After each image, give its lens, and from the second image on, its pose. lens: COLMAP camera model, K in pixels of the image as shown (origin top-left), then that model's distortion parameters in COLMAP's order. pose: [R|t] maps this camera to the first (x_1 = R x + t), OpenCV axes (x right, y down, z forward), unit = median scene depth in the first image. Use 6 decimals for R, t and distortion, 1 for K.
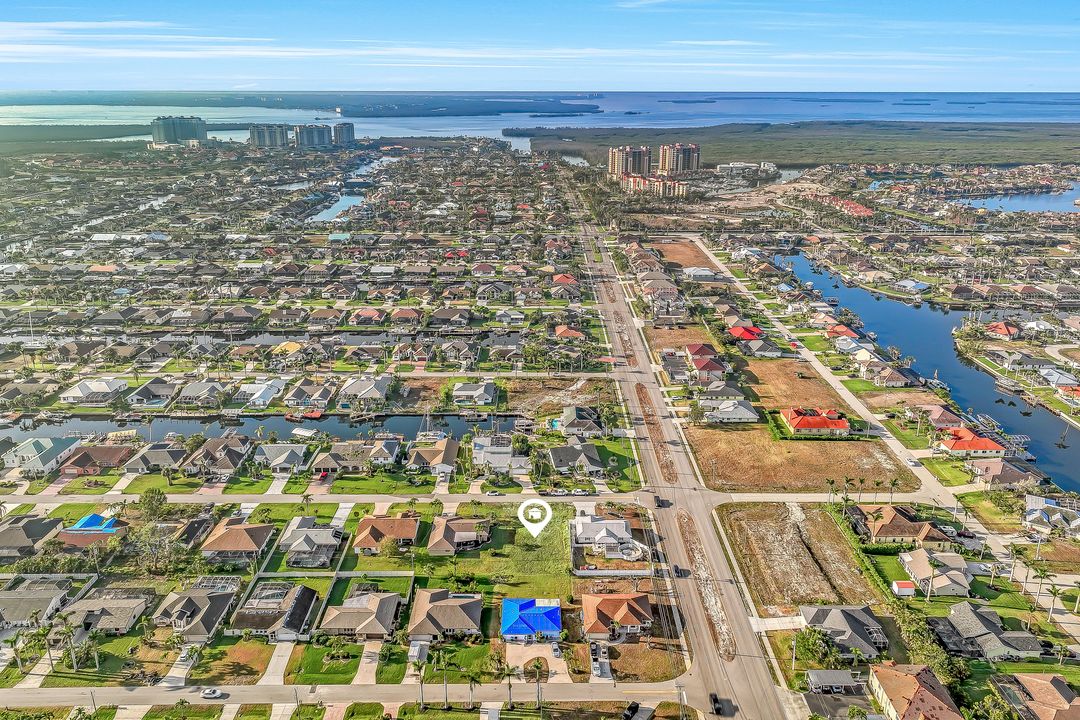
lens RADIAL K [[755.6, 0, 540.0], [0, 755.6, 360.0], [0, 0, 1]] dist [0.006892, 0.003505]
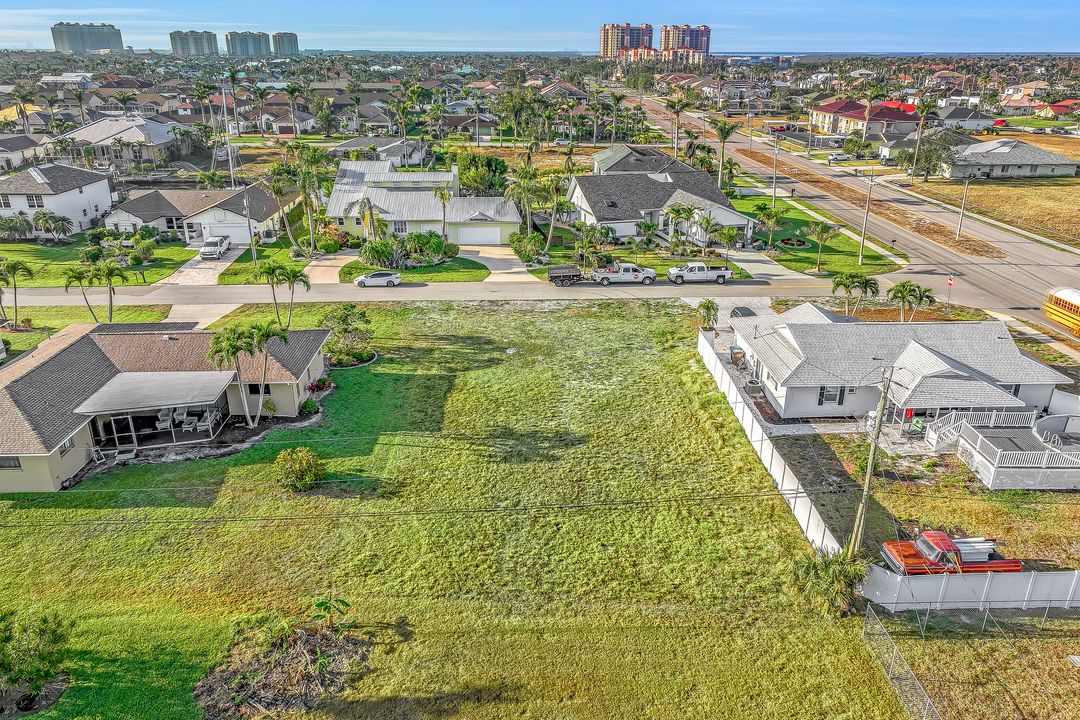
lens RADIAL K [[755.6, 0, 540.0], [0, 755.6, 360.0], [0, 0, 1]] dist [0.006892, 0.003505]
pose [[0.999401, -0.012751, 0.032164, -0.013626], [0.011661, 0.999359, 0.033848, 0.195737], [-0.032575, -0.033453, 0.998909, 0.724037]]
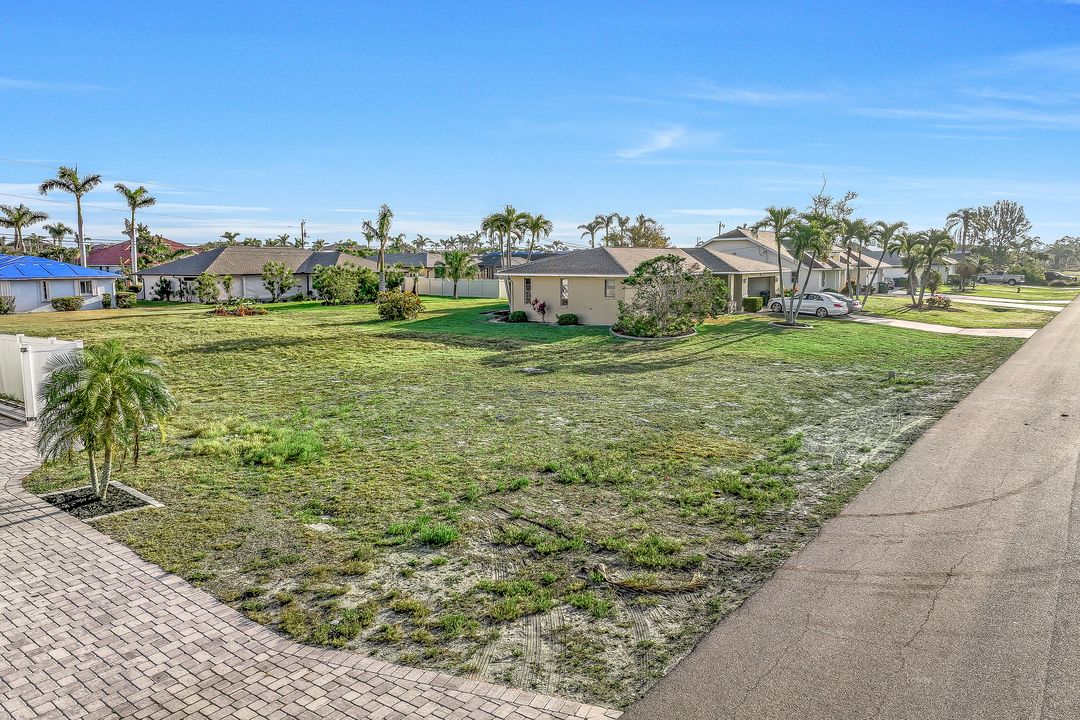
lens RADIAL K [[763.8, 0, 540.0], [0, 763.8, 360.0], [0, 0, 1]] dist [0.007299, 0.002348]
pose [[-0.607297, 0.101232, -0.787999, 0.061986], [-0.273137, 0.904787, 0.326737, 0.166415], [0.746047, 0.413658, -0.521824, 0.985638]]
